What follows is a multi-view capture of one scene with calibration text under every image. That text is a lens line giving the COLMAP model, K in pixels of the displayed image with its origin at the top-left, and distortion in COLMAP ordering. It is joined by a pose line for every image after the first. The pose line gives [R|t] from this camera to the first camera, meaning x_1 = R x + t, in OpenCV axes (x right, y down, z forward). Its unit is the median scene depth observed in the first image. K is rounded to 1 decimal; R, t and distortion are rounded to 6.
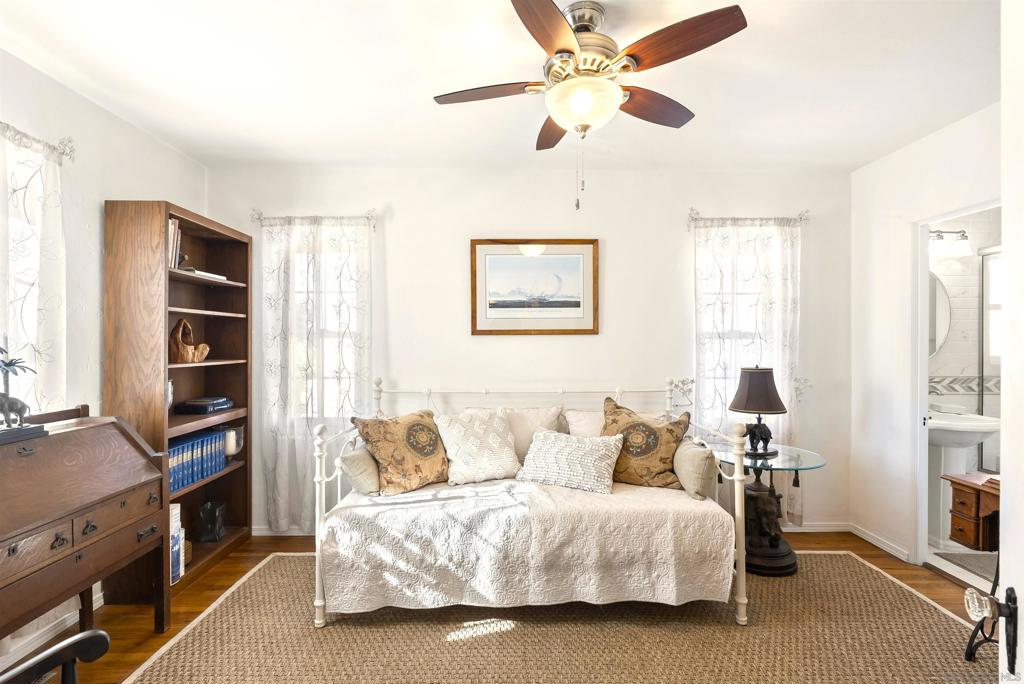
lens RADIAL K [[465.9, 0, 515.4], [0, 465.9, 342.6], [0, 0, 1]] dist [0.000817, 0.000009]
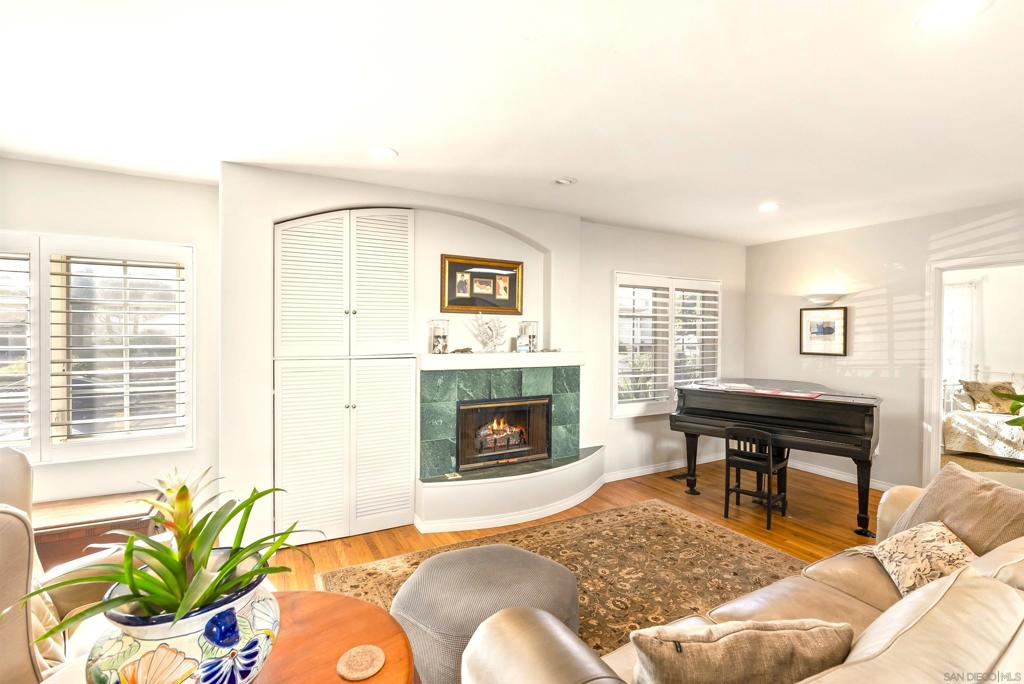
lens RADIAL K [[465.9, 0, 511.7], [0, 465.9, 338.2], [0, 0, 1]] dist [0.000817, 0.000009]
pose [[0.455899, 0.008385, -0.889992, 0.670778], [-0.006472, 0.999960, 0.006106, -0.039793], [0.890008, 0.002976, 0.455935, -1.962906]]
